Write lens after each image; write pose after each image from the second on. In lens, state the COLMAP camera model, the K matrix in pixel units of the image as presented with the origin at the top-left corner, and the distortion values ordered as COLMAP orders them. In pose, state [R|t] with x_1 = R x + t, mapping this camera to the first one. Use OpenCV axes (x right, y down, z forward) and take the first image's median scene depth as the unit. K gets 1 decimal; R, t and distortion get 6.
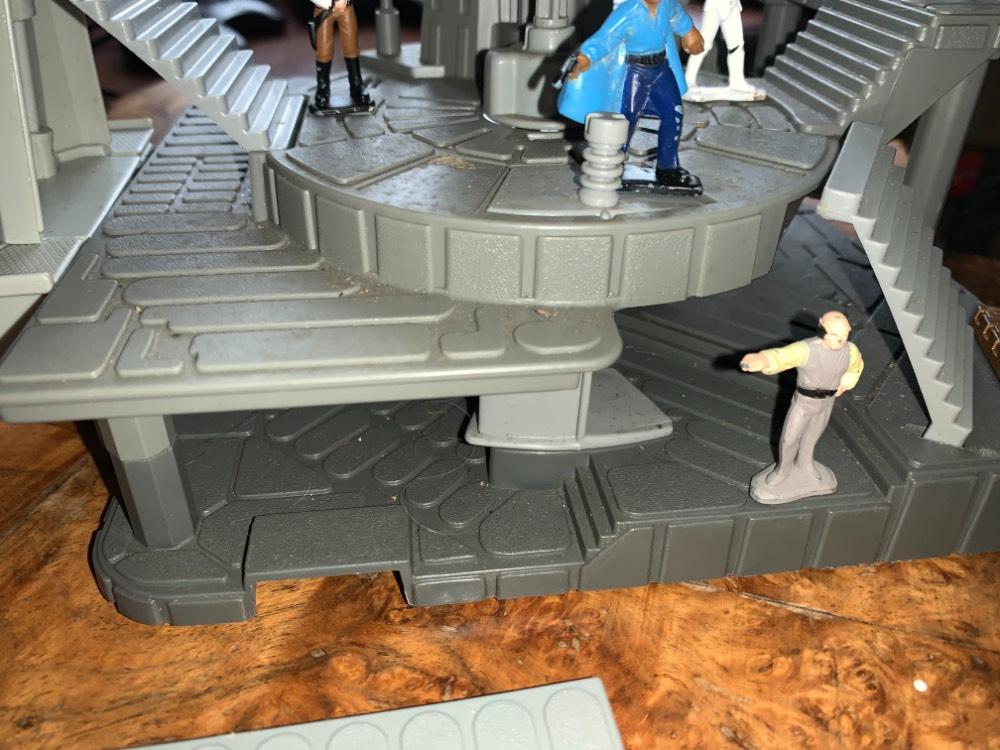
lens RADIAL K [[755.4, 0, 500.0], [0, 755.4, 375.0], [0, 0, 1]] dist [-0.001426, -0.002209]
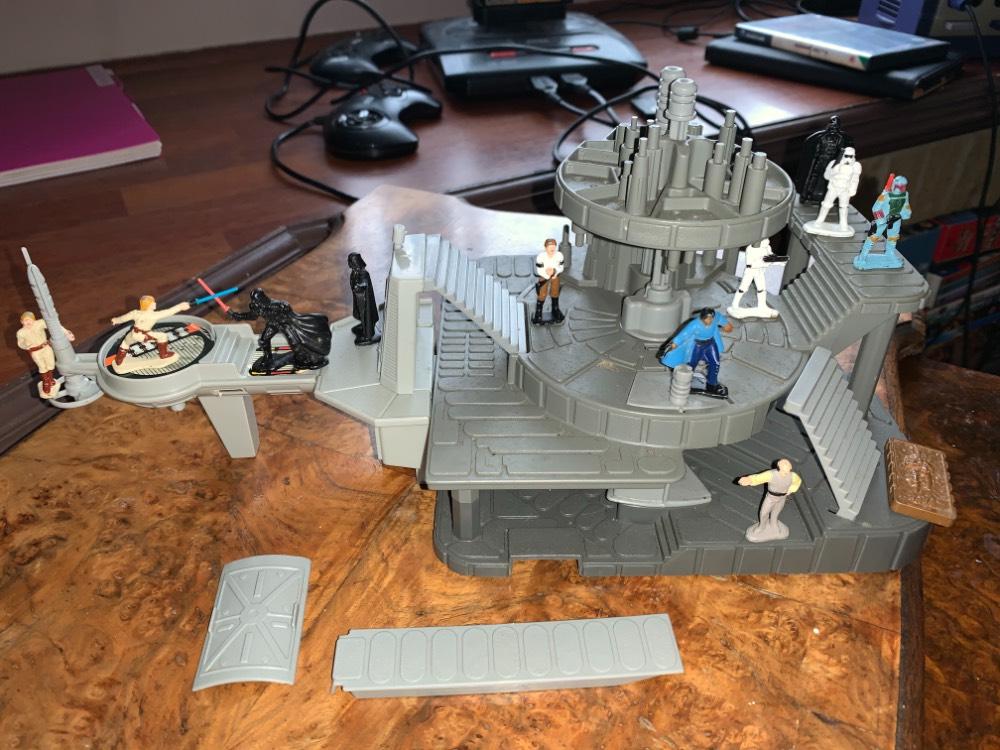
lens RADIAL K [[739.4, 0, 500.0], [0, 739.4, 375.0], [0, 0, 1]] dist [0.010493, -0.001382]
pose [[0.992429, 0.047958, -0.113073, -0.138804], [-0.044219, 0.998396, 0.035347, -0.343831], [0.114587, -0.030080, 0.992958, -1.146900]]
